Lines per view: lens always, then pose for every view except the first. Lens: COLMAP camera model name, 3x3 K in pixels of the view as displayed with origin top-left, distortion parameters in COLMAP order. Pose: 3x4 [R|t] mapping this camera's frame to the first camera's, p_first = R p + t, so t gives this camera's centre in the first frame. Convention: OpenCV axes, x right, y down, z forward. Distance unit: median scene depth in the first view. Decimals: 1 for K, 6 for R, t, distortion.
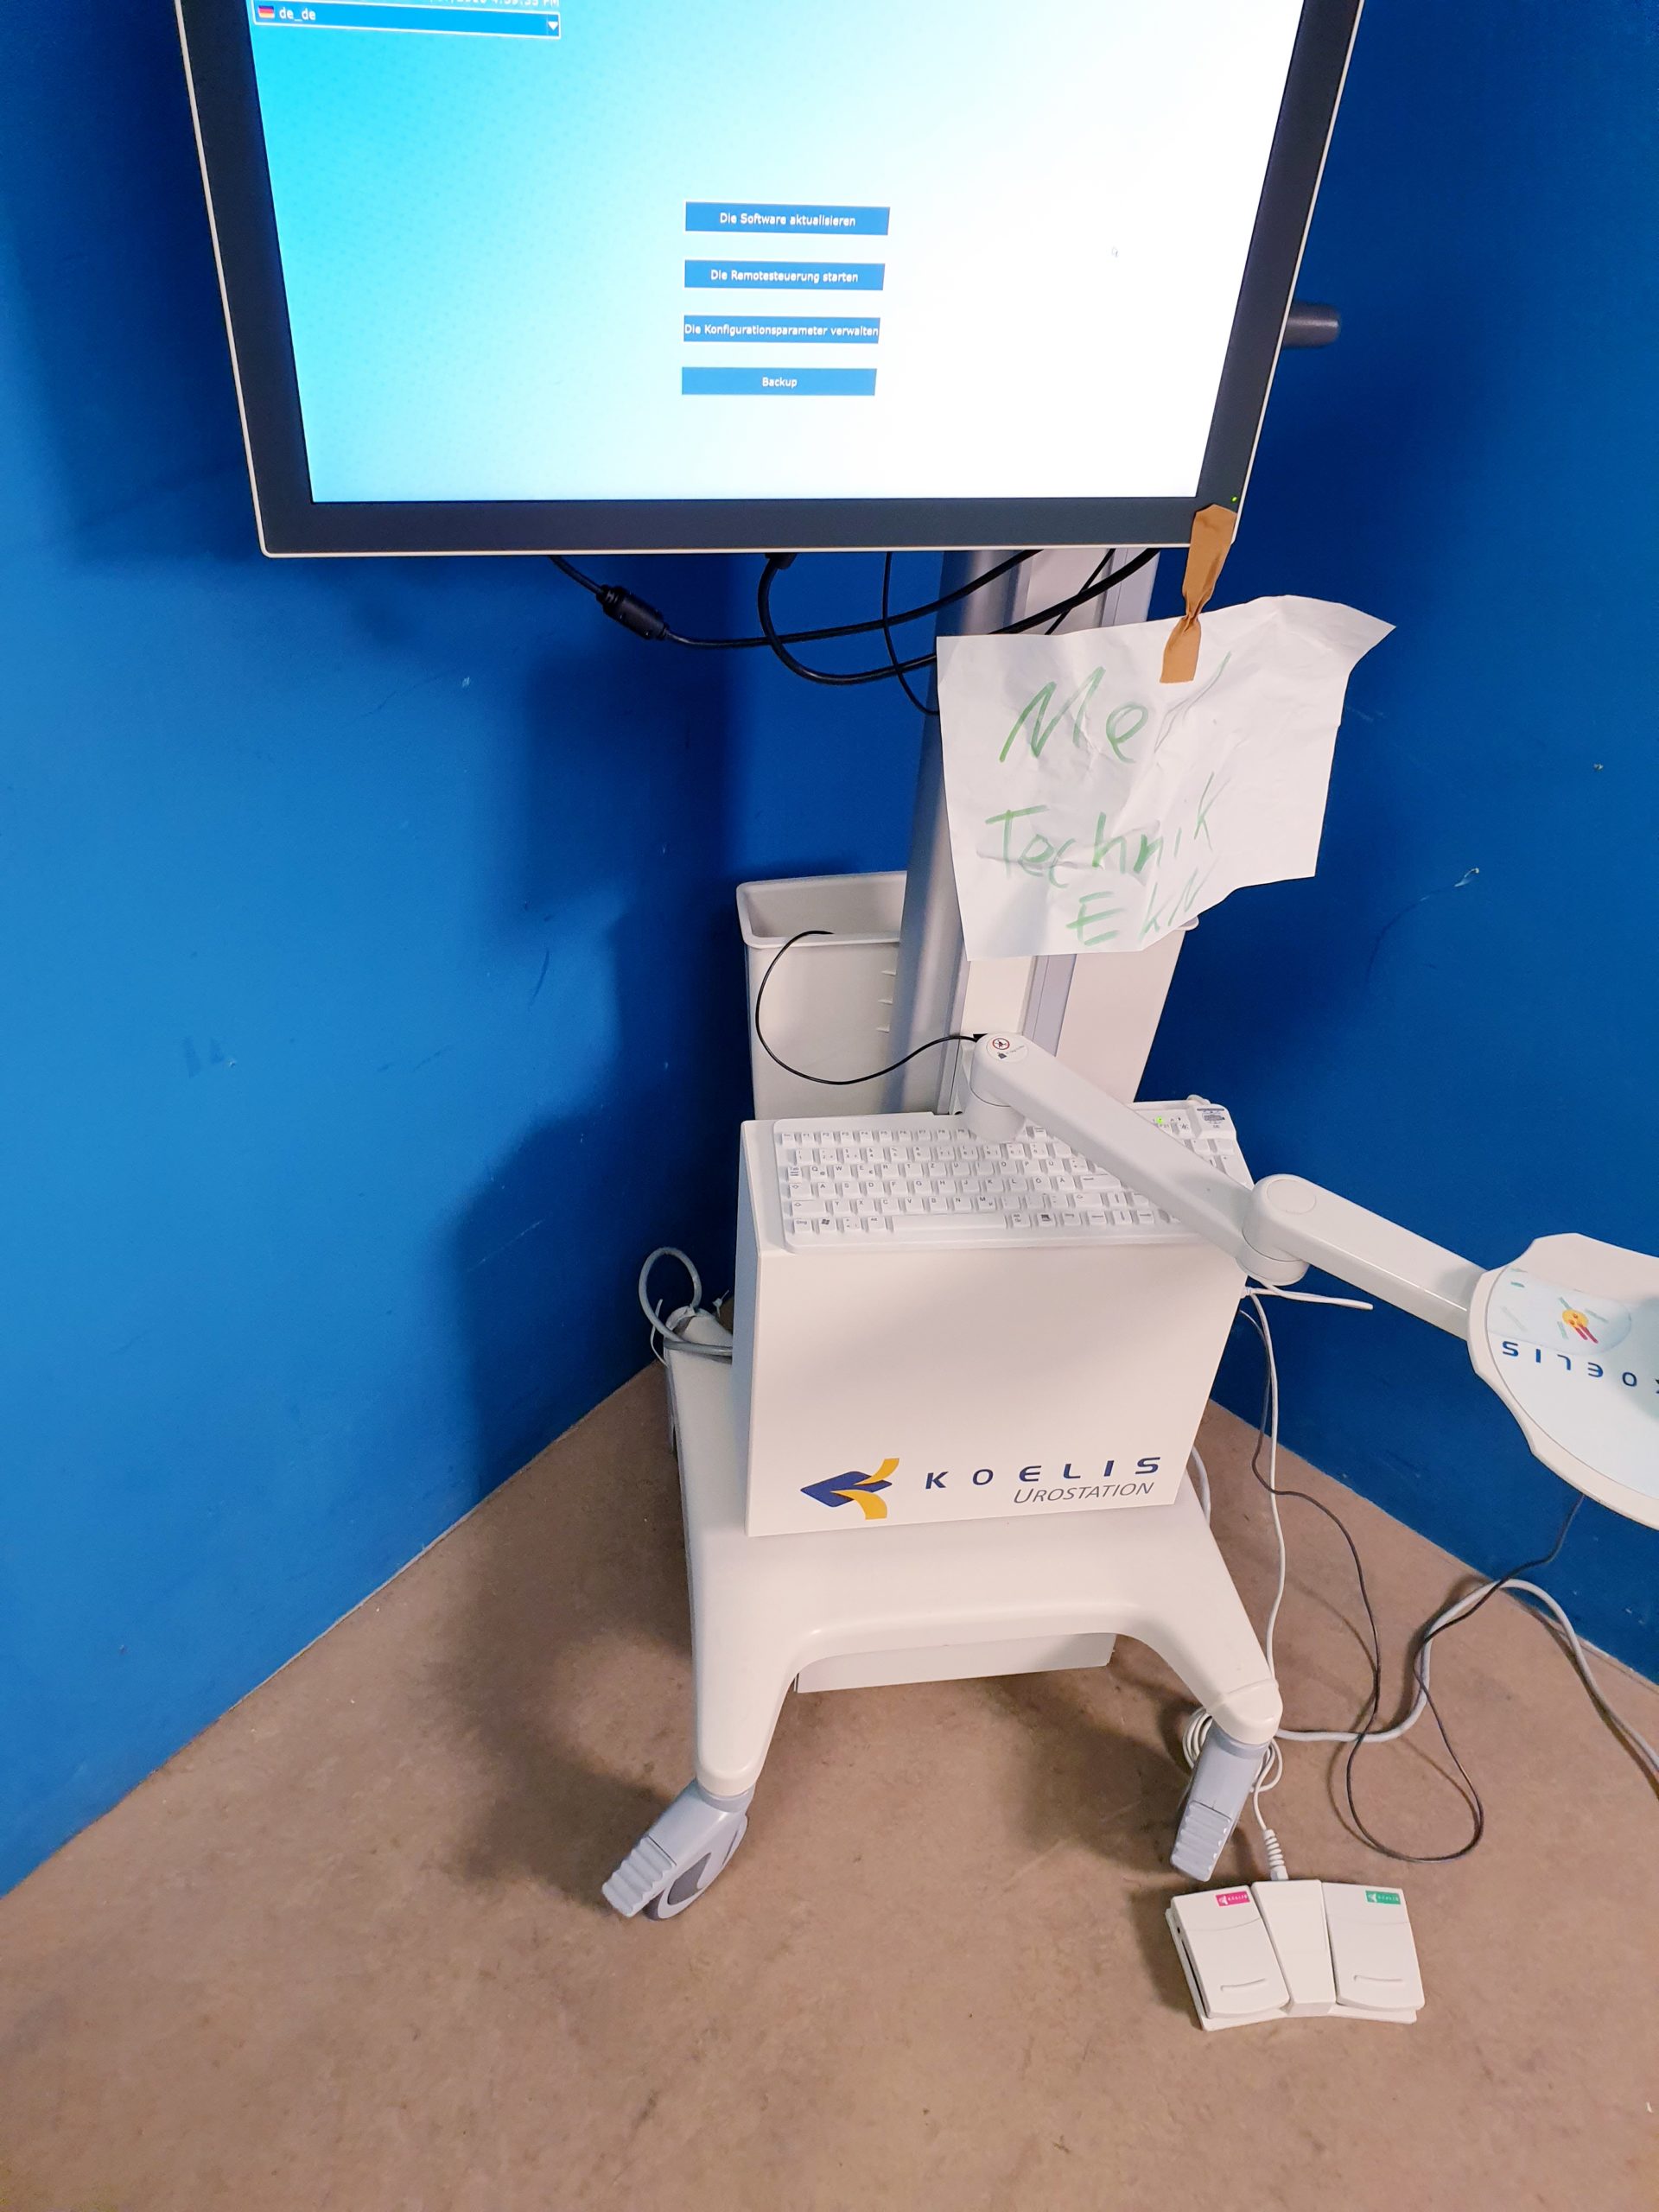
lens RADIAL K [[1698.4, 0, 833.1], [0, 1698.4, 1100.1], [0, 0, 1]] dist [-0.001472, -0.000147]
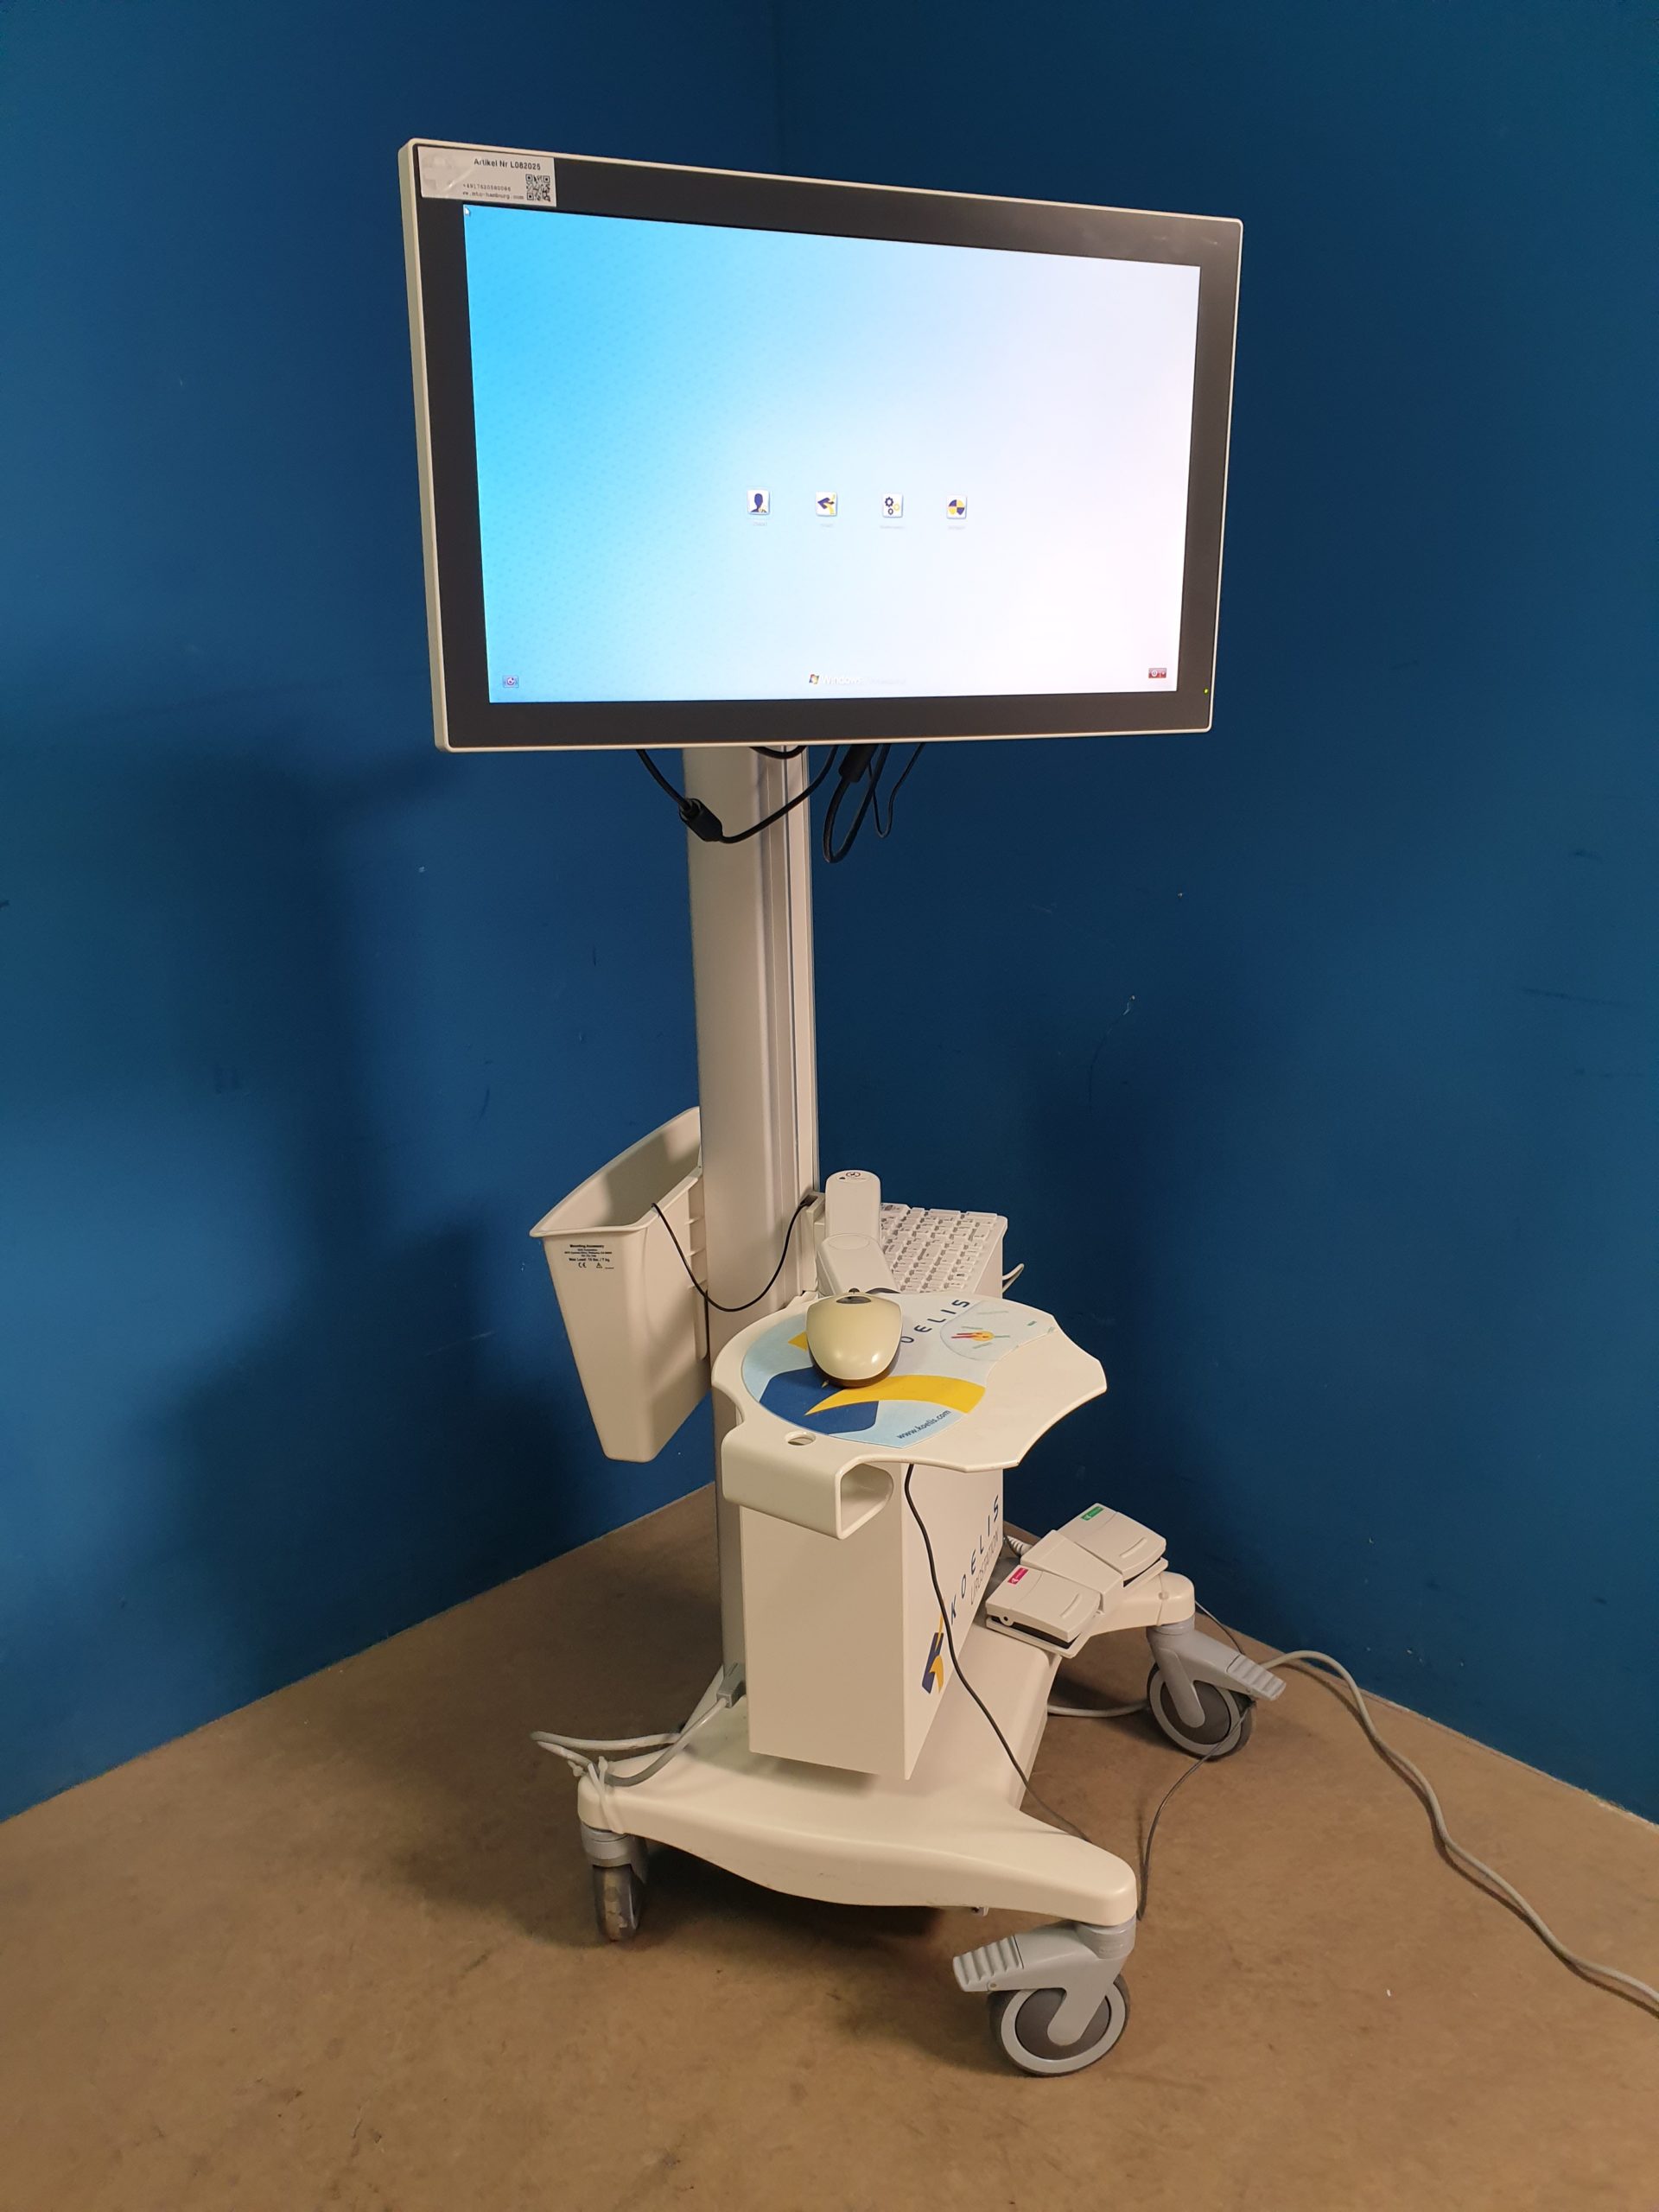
lens RADIAL K [[1698.4, 0, 837.1], [0, 1698.4, 1101.6], [0, 0, 1]] dist [-0.001472, -0.000147]
pose [[0.992503, -0.057384, -0.107909, 0.285202], [0.005351, 0.902478, -0.430704, 0.551312], [0.122101, 0.426897, 0.896019, -0.254800]]
